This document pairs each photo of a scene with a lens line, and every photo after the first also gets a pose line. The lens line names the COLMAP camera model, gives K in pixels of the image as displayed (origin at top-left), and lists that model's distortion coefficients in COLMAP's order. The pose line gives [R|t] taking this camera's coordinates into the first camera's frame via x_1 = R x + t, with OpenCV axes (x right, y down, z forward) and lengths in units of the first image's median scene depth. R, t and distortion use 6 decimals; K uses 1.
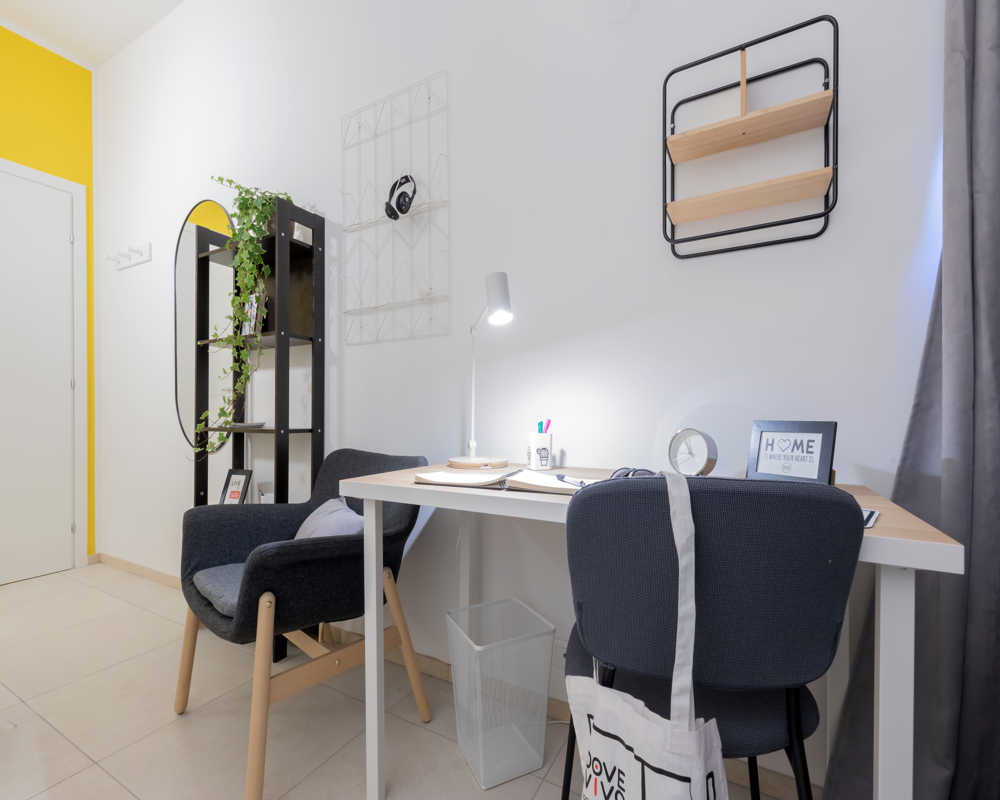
lens RADIAL K [[459.9, 0, 498.9], [0, 459.9, 410.0], [0, 0, 1]] dist [0.002933, 0.000605]
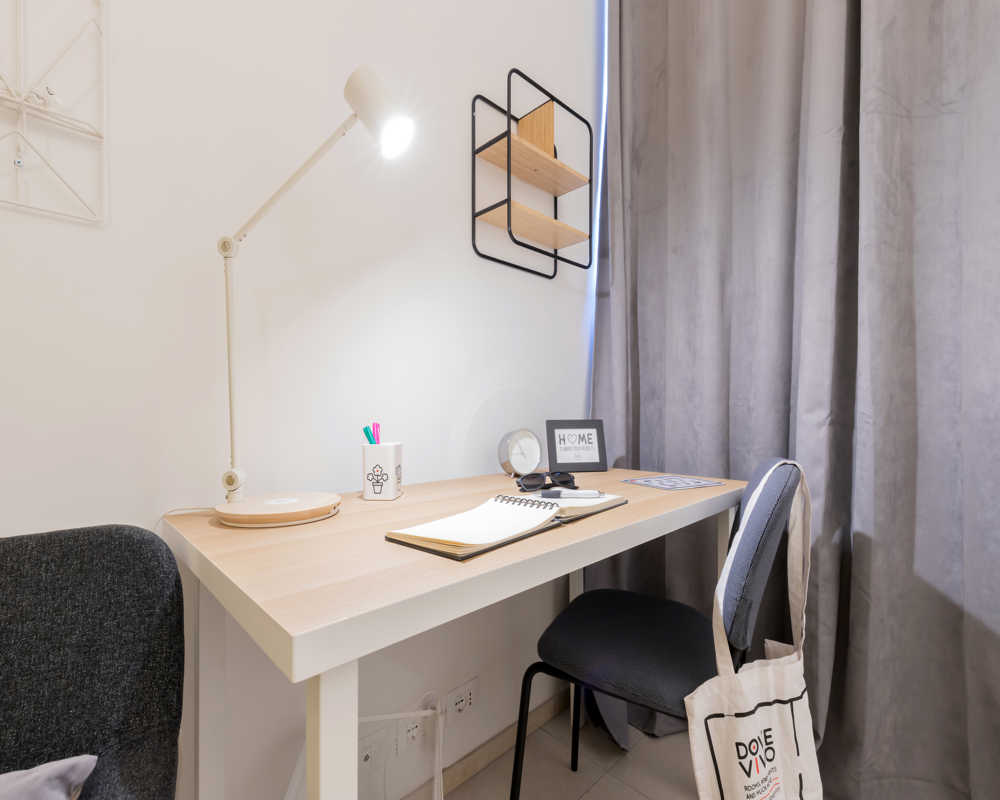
lens RADIAL K [[459.9, 0, 500.3], [0, 459.9, 407.4], [0, 0, 1]] dist [0.002933, 0.000605]
pose [[0.289925, 0.005282, 0.957035, -0.650394], [-0.003150, 0.999985, -0.004565, -0.003948], [-0.957044, -0.001691, 0.289937, 0.837694]]
